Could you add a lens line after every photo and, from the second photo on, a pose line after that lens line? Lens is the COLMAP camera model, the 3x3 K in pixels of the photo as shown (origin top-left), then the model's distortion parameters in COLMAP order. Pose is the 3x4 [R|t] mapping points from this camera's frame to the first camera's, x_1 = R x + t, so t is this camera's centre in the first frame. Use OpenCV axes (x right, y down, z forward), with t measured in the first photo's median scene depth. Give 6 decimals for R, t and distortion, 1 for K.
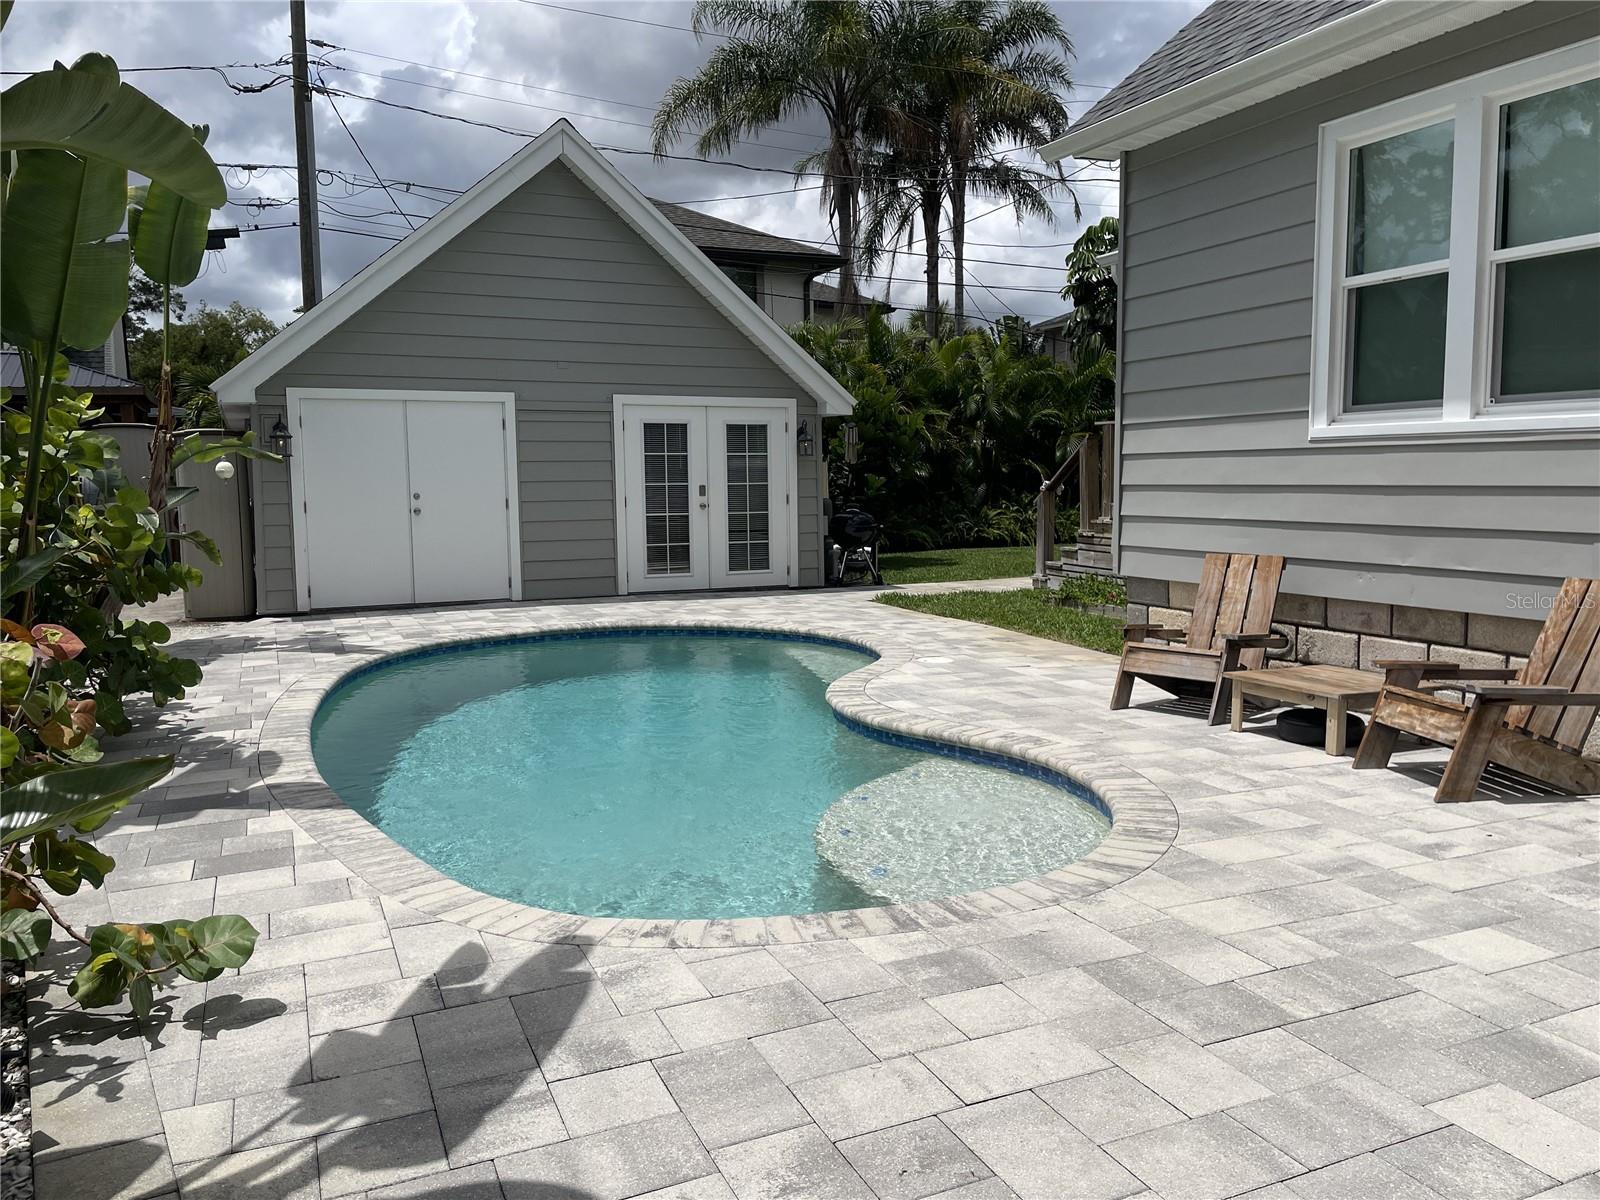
lens RADIAL K [[1215.8, 0, 800.6], [0, 1215.8, 600.2], [0, 0, 1]] dist [0.091642, -0.115171]
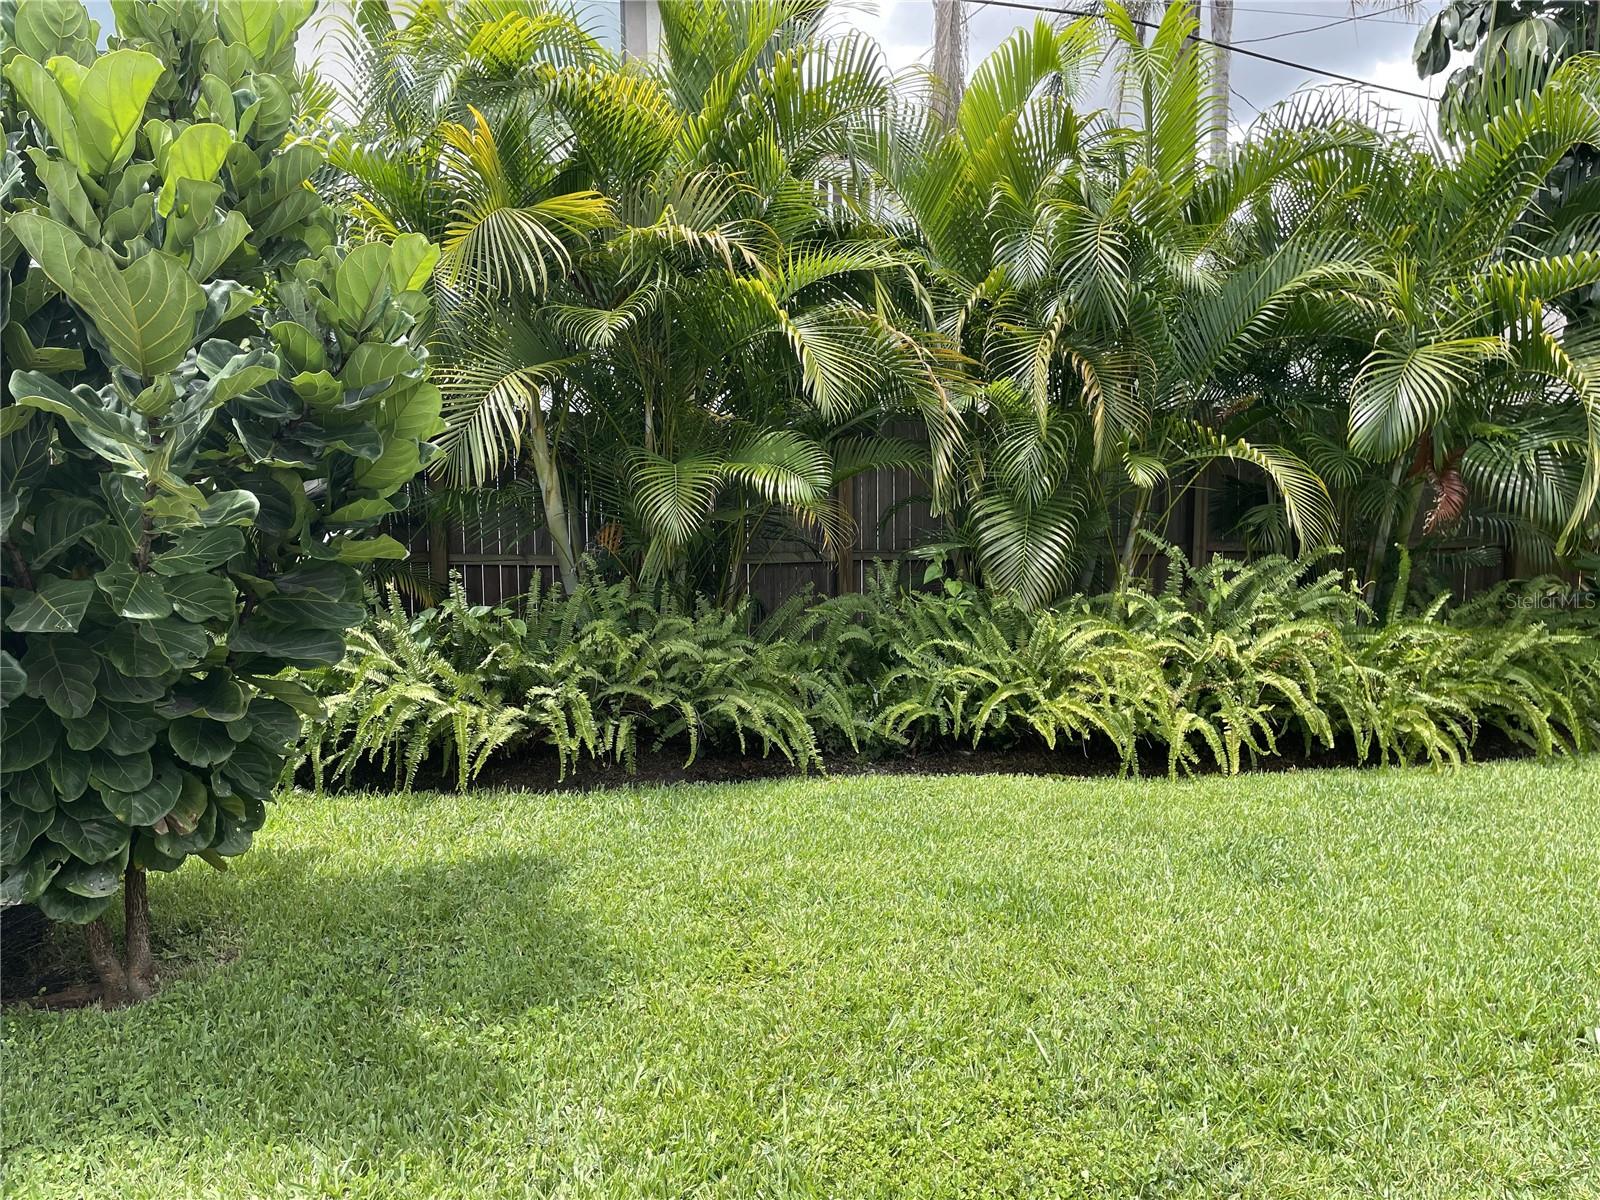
lens RADIAL K [[1215.8, 0, 799.1], [0, 1215.8, 601.6], [0, 0, 1]] dist [0.091642, -0.115171]
pose [[0.955978, 0.005360, -0.293390, 0.175263], [-0.031767, 0.995847, -0.085315, -0.053702], [0.291715, 0.090880, 0.952178, 0.731957]]
